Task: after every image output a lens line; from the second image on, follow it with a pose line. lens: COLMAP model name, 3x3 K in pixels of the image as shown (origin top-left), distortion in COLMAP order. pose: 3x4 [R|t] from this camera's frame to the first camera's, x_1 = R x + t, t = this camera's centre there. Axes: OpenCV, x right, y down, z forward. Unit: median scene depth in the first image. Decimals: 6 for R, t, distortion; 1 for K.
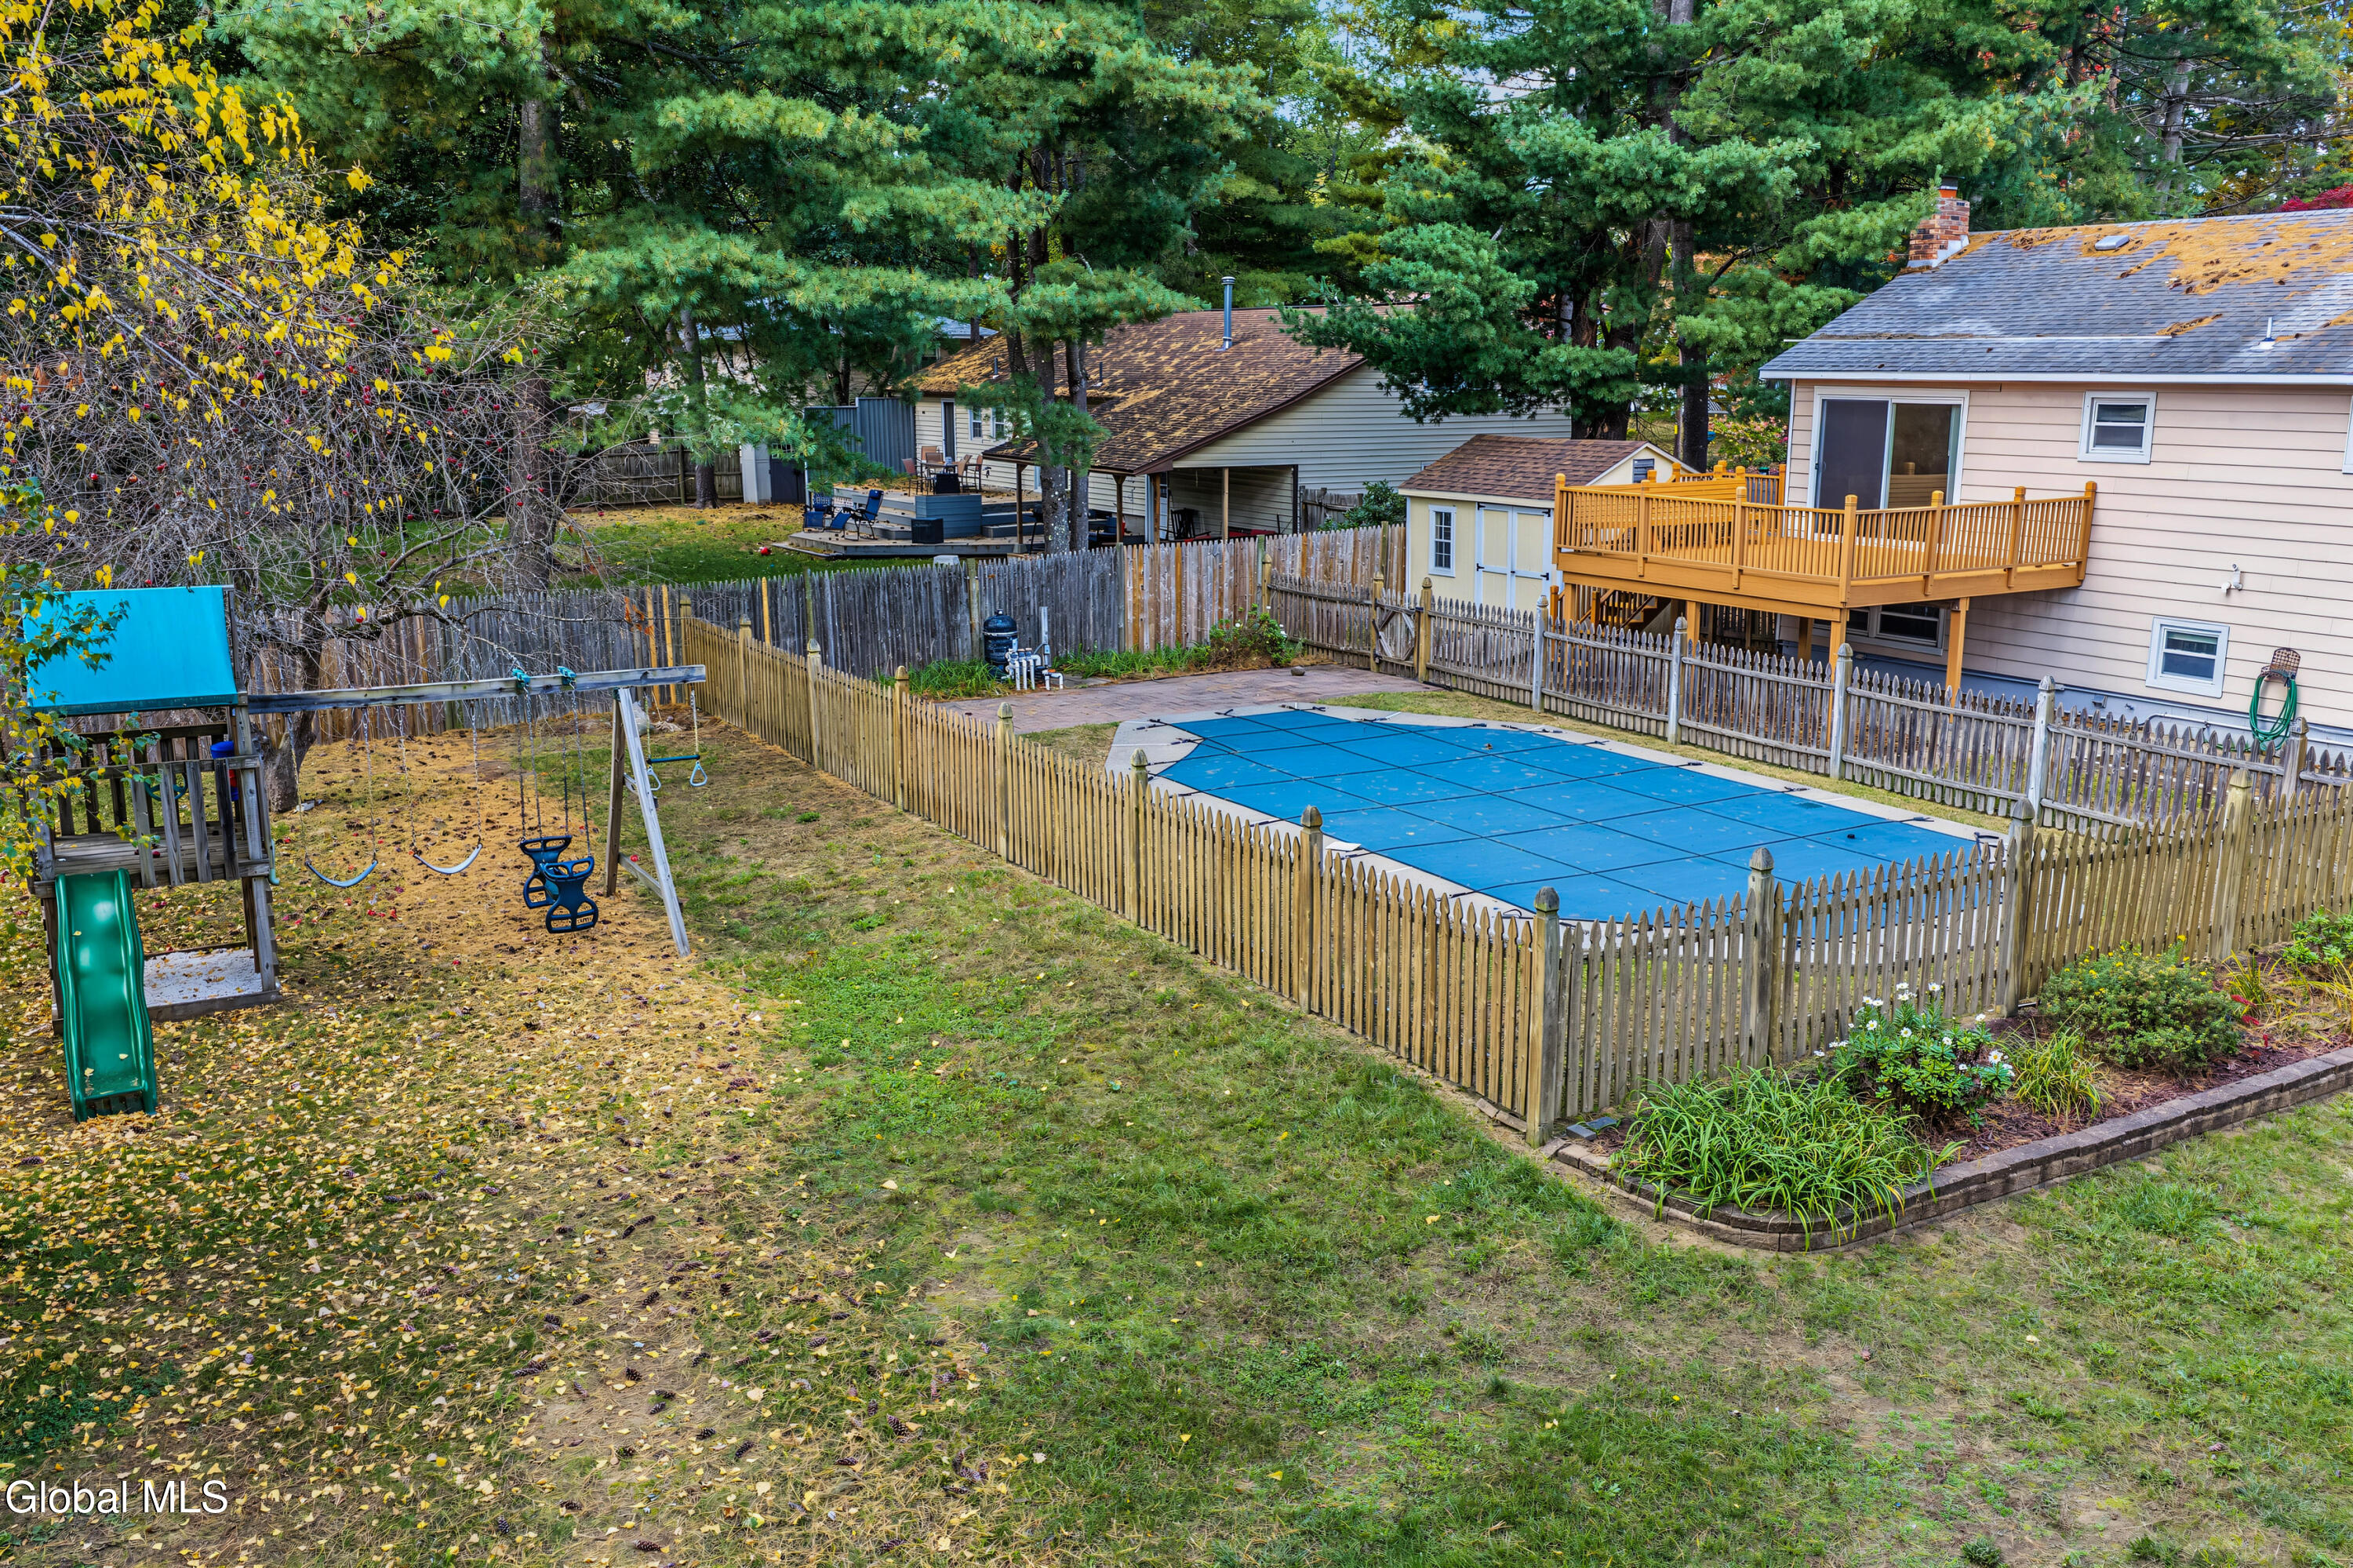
lens RADIAL K [[1946.7, 0, 1176.5], [0, 1946.7, 784.0], [0, 0, 1]] dist [0.002107, -0.007772]
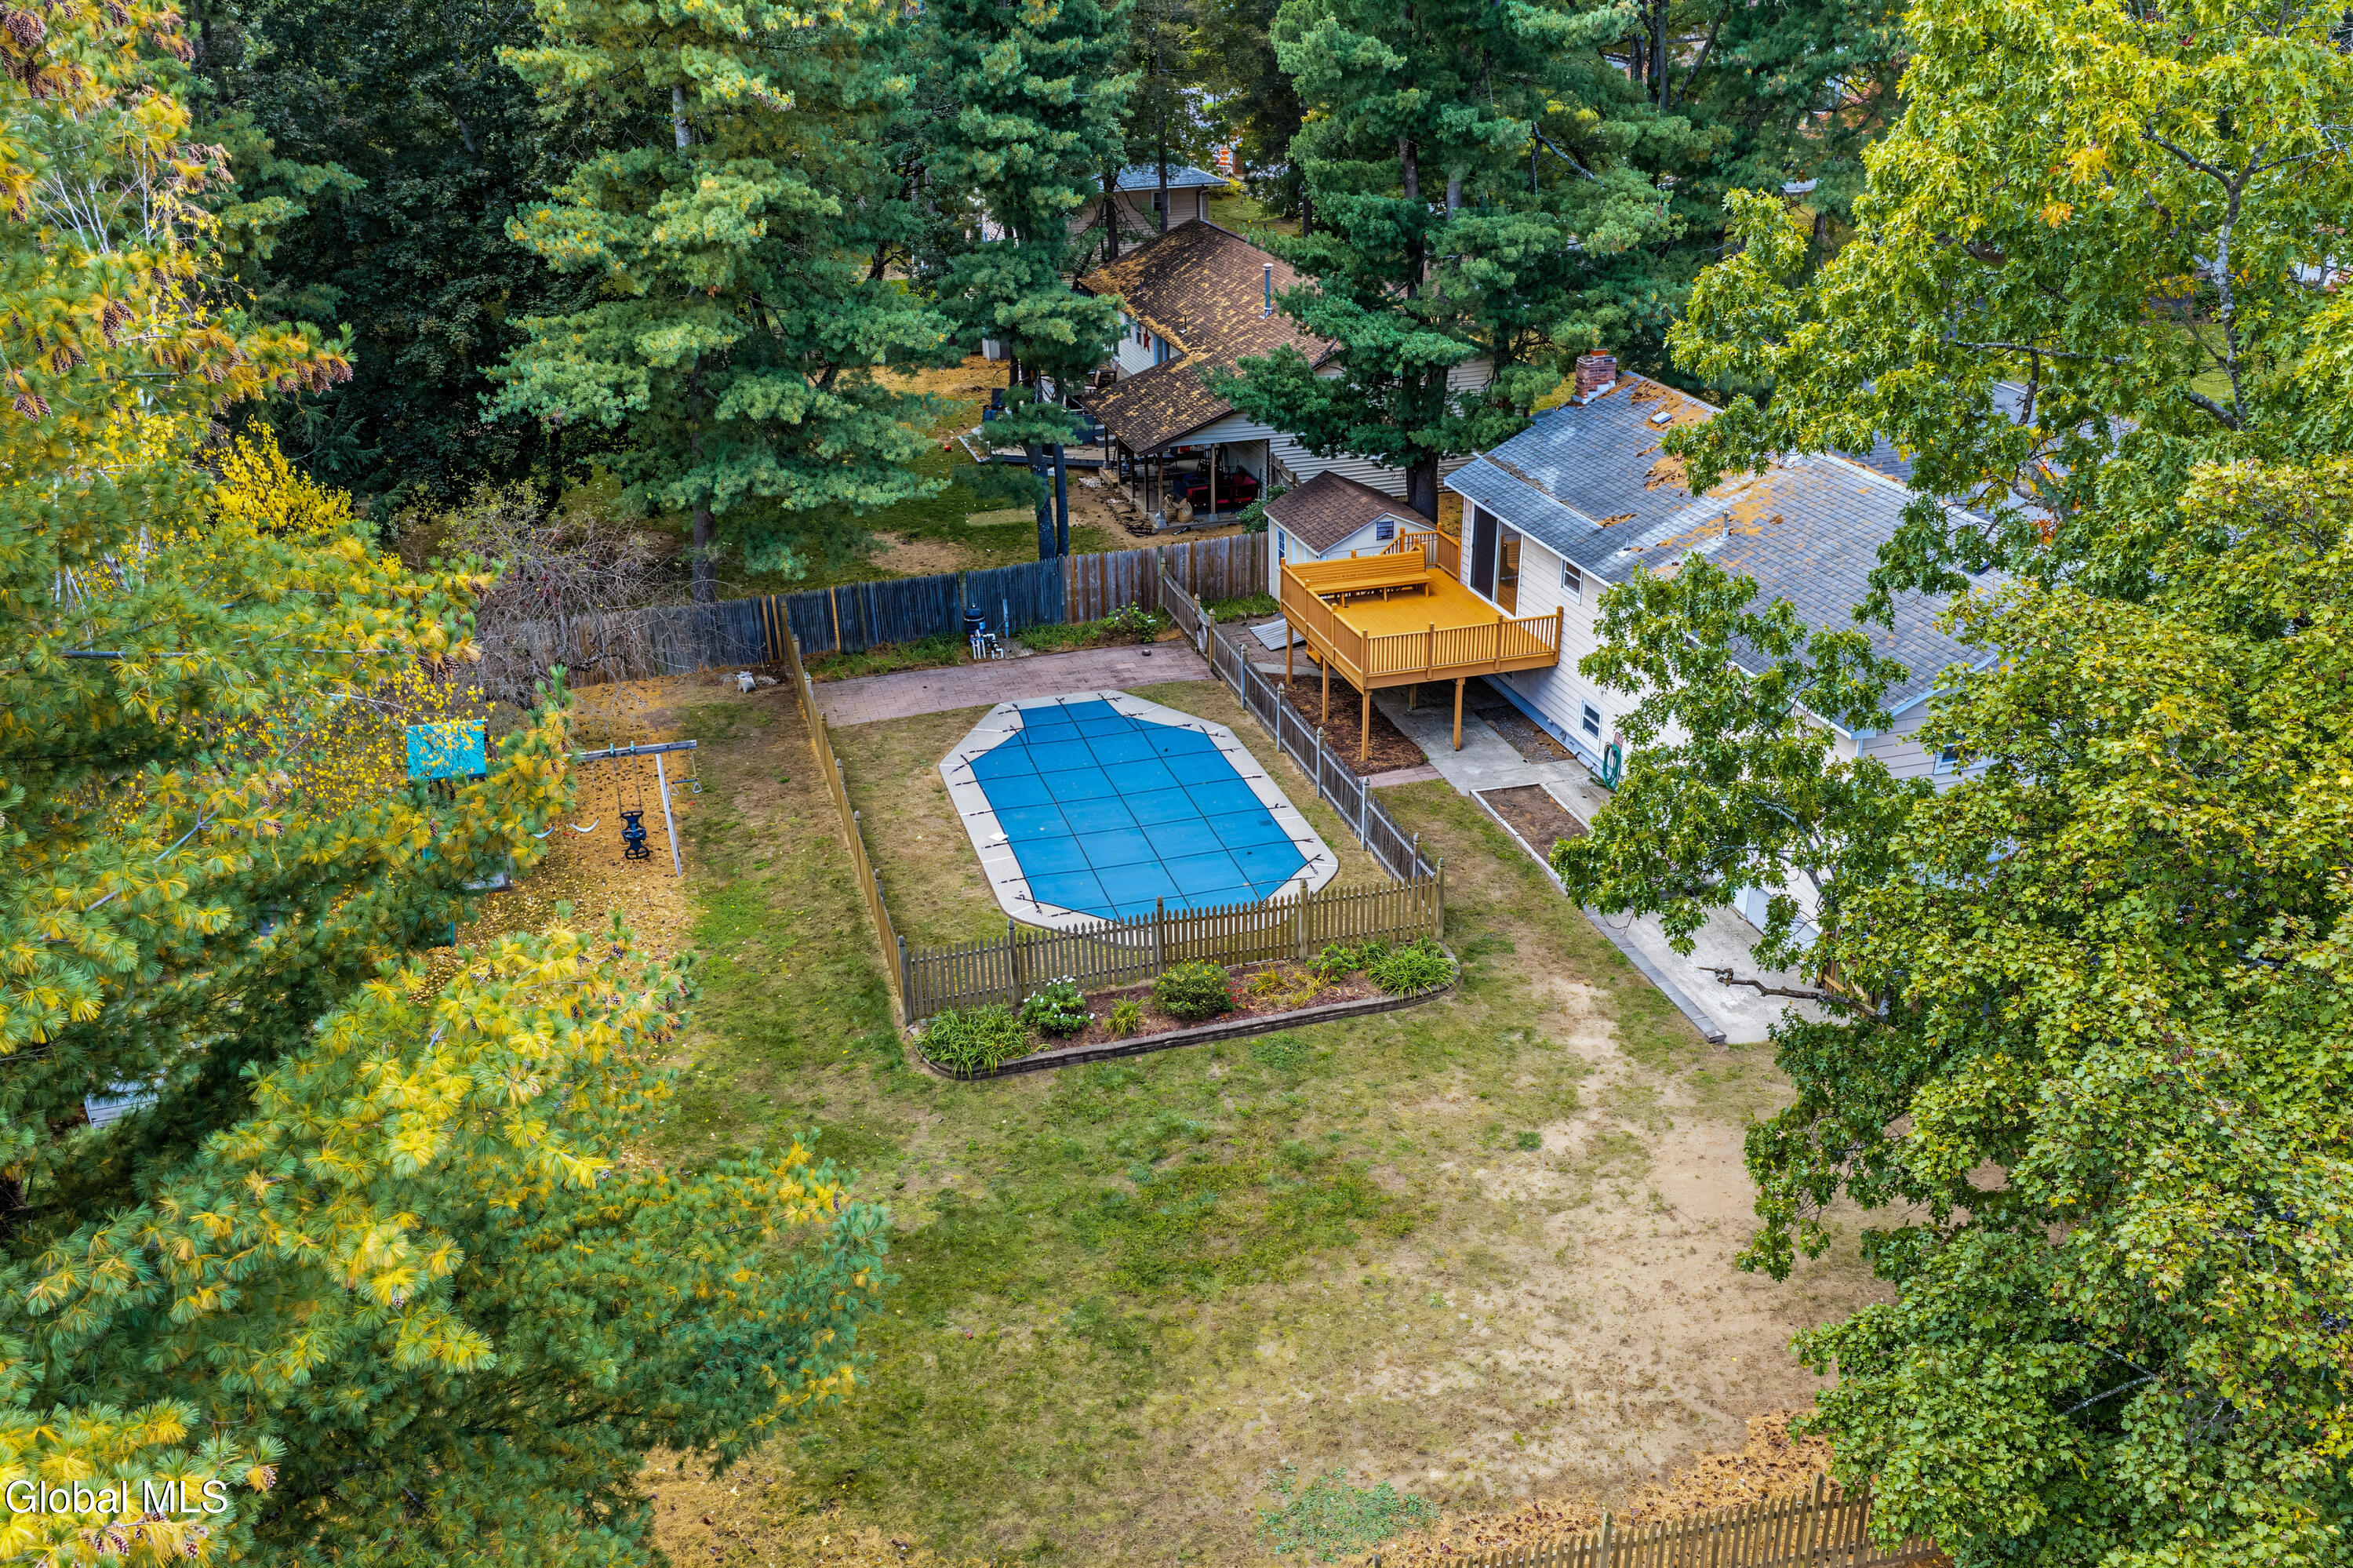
lens RADIAL K [[1946.7, 0, 1176.5], [0, 1946.7, 784.0], [0, 0, 1]] dist [0.002107, -0.007772]
pose [[0.970462, 0.085875, -0.225455, 0.579993], [-0.037025, 0.976448, 0.212551, -0.372374], [0.238398, -0.197925, 0.950785, -0.714965]]
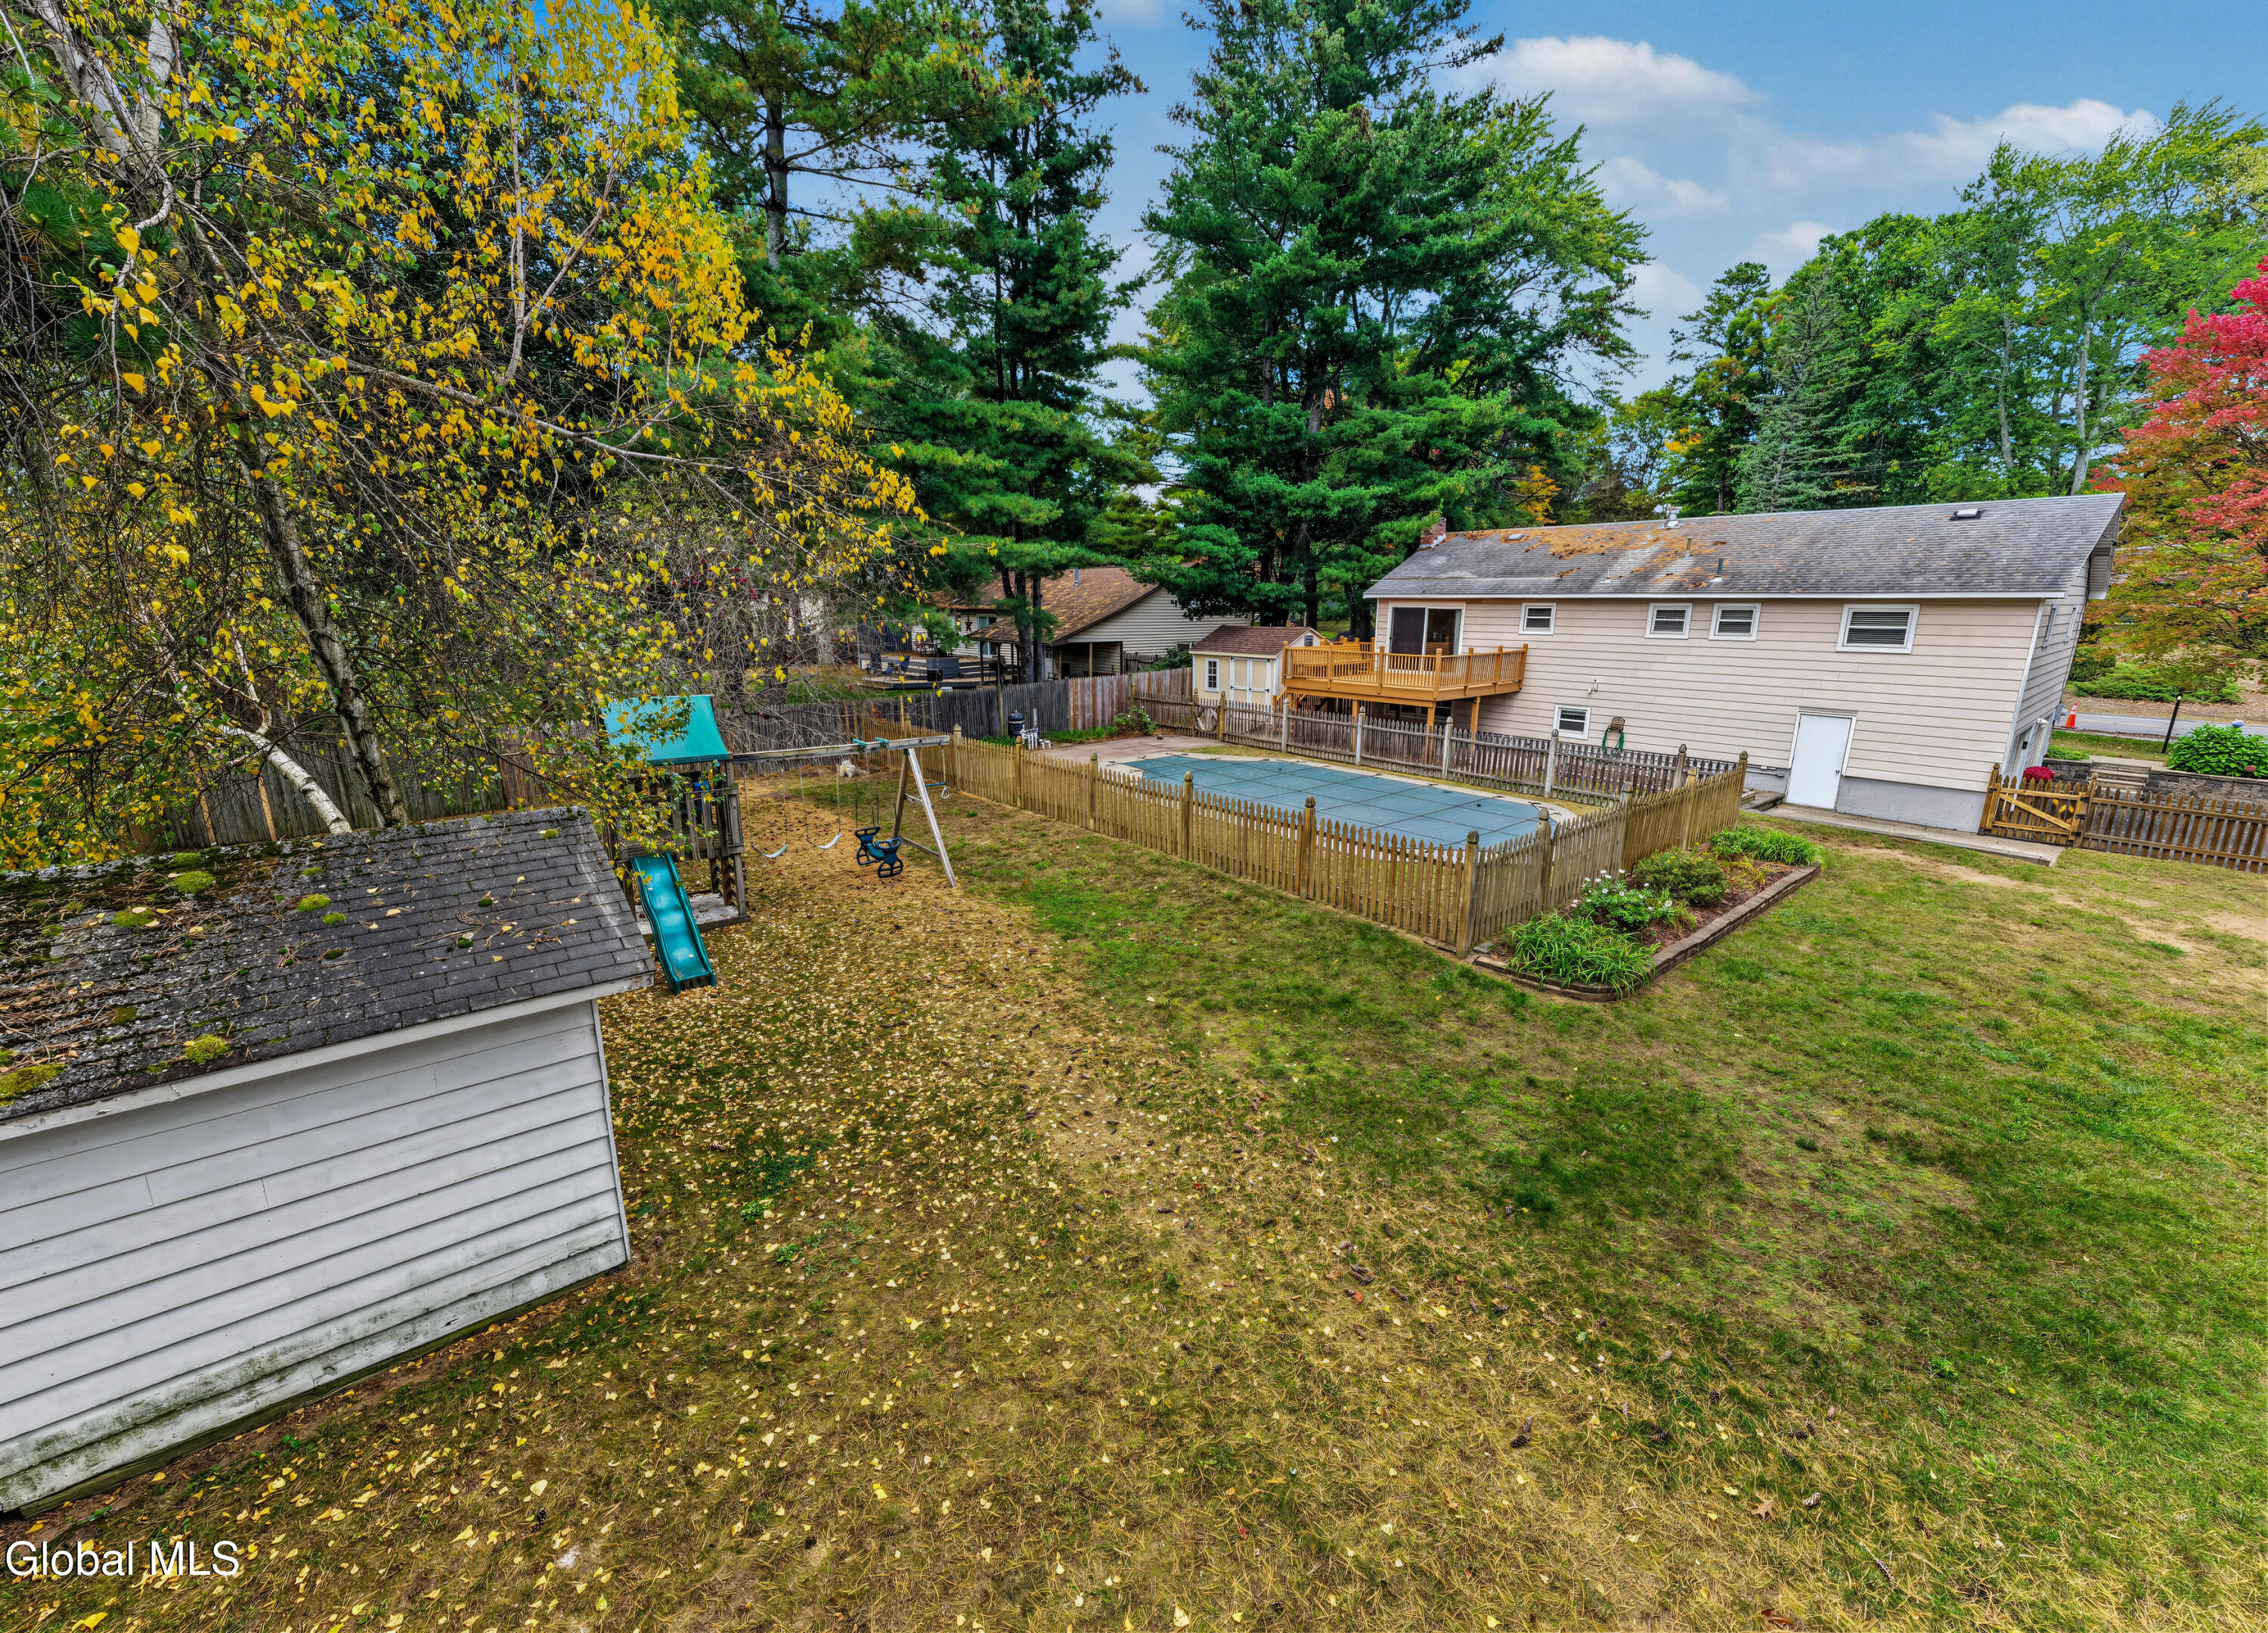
lens RADIAL K [[892.5, 0, 1129.7], [0, 892.5, 819.0], [0, 0, 1]] dist [-0.011409, 0.000075]
pose [[0.986431, -0.035446, 0.160306, -0.155875], [0.031286, 0.999107, 0.028399, 0.001527], [-0.161170, -0.022998, 0.986659, 0.072974]]
